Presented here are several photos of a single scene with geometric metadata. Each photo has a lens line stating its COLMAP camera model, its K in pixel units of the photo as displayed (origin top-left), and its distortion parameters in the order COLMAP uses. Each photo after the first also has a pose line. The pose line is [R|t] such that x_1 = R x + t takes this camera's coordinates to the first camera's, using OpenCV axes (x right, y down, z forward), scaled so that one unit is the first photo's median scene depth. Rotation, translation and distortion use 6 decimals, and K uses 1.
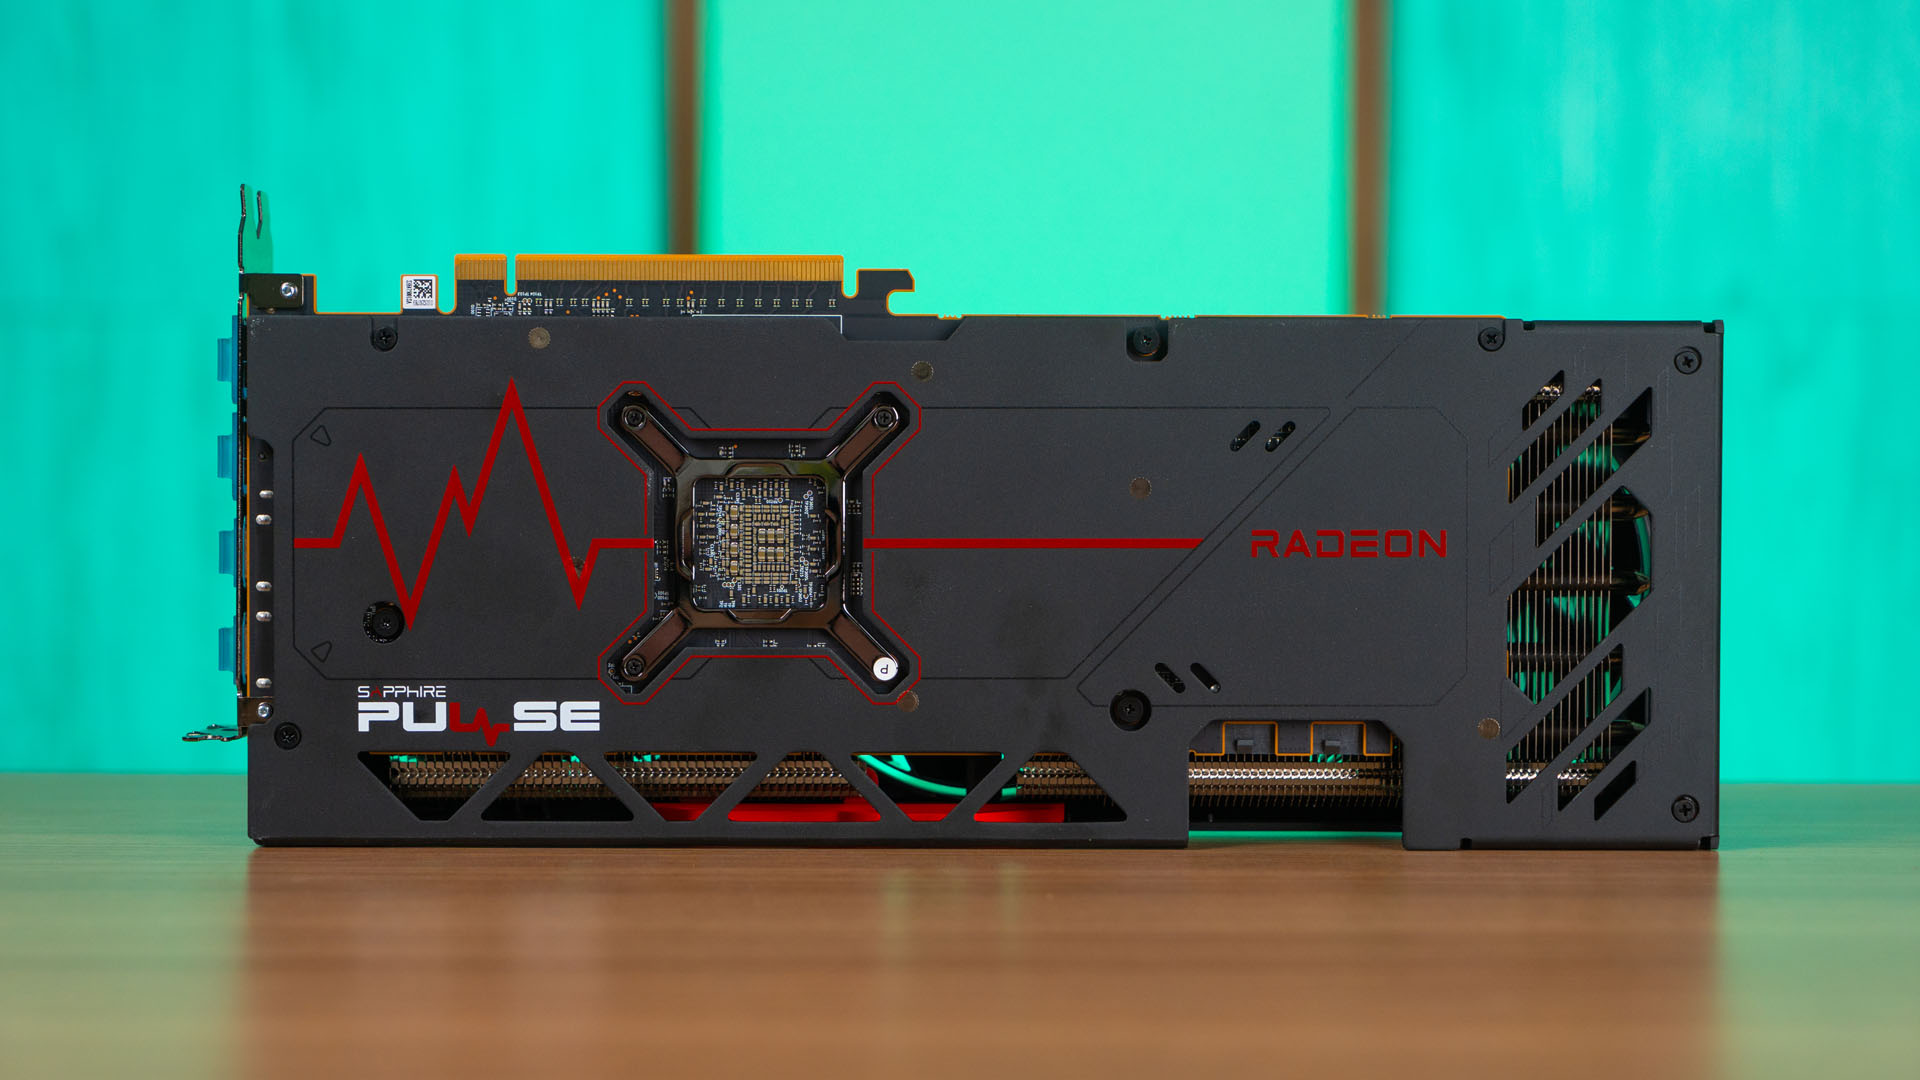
lens RADIAL K [[3805.0, 0, 960.0], [0, 3805.0, 540.0], [0, 0, 1]] dist [0.009159, 0.357889]
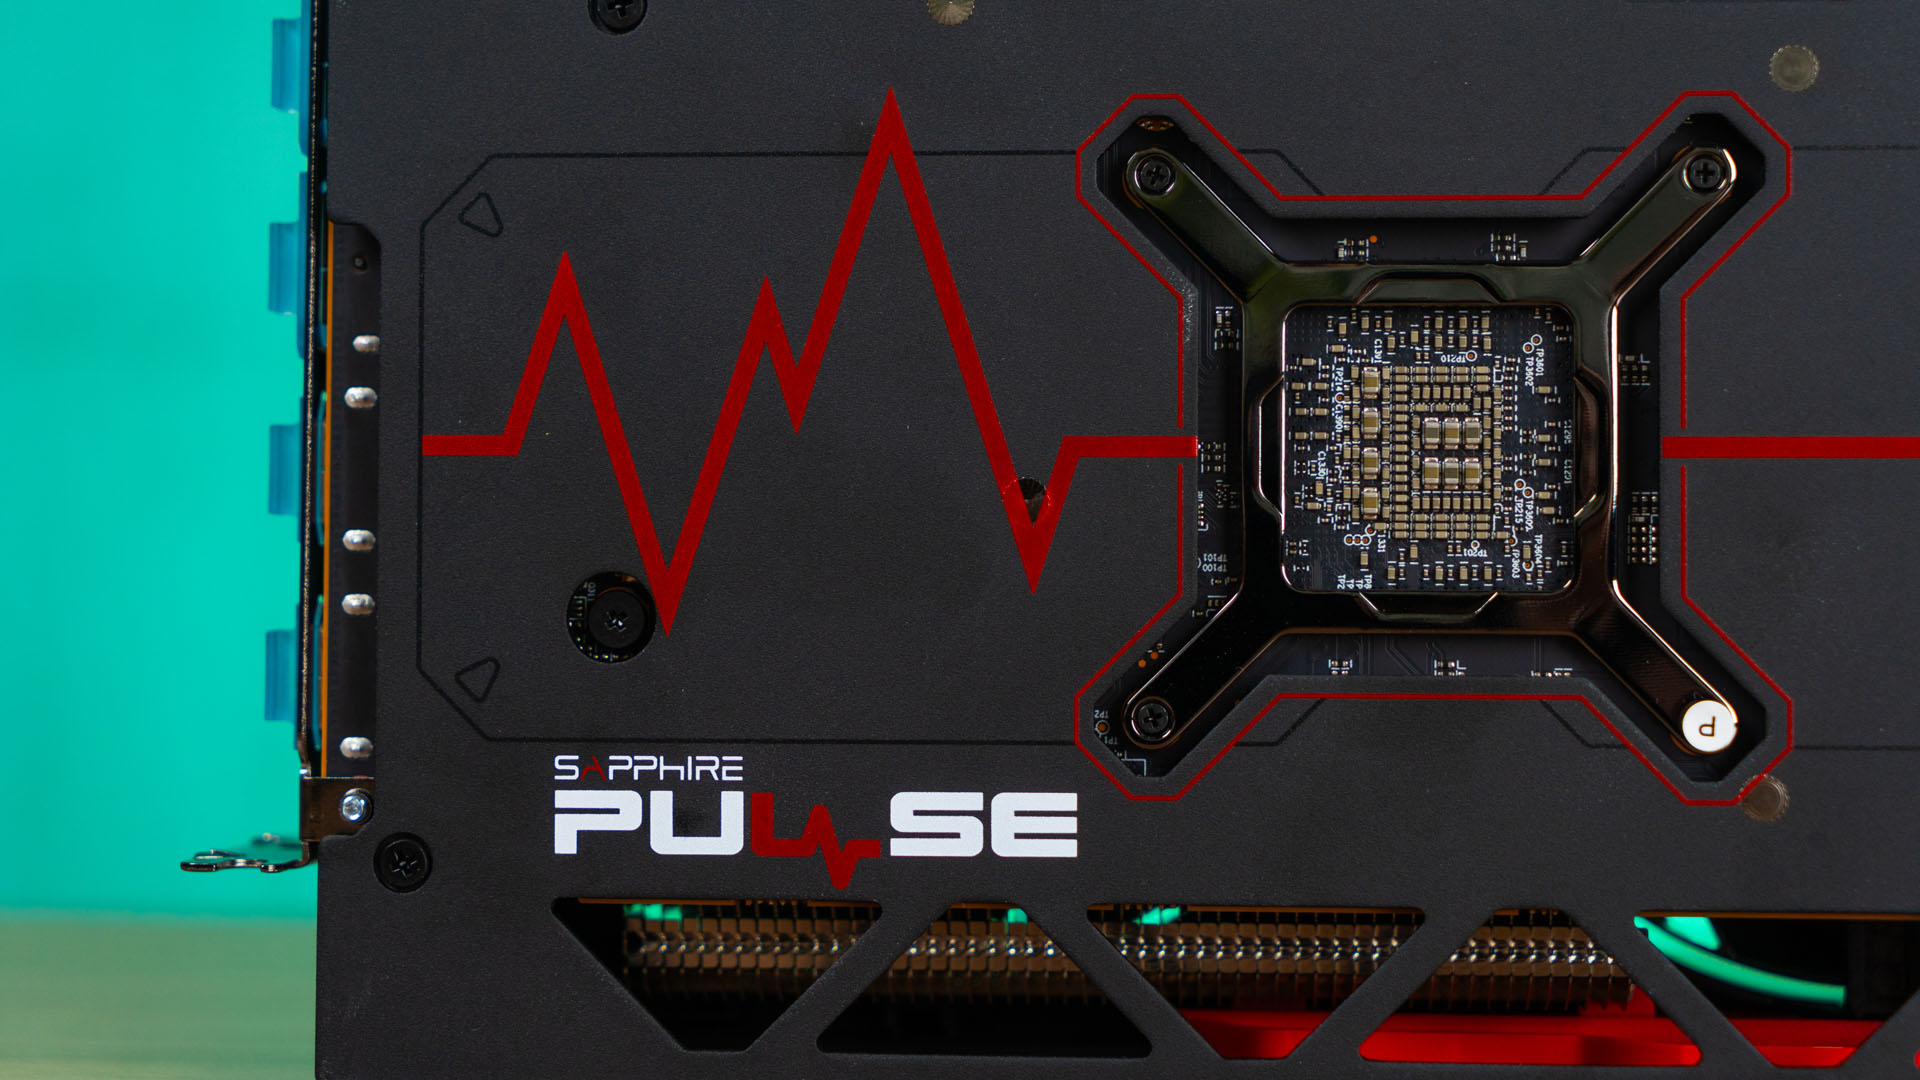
lens RADIAL K [[3805.0, 0, 960.0], [0, 3805.0, 540.0], [0, 0, 1]] dist [0.009159, 0.357889]
pose [[0.996539, 0.002773, -0.083086, -0.070569], [-0.005162, 0.999579, -0.028557, 0.025105], [0.082971, 0.028887, 0.996133, 0.541093]]
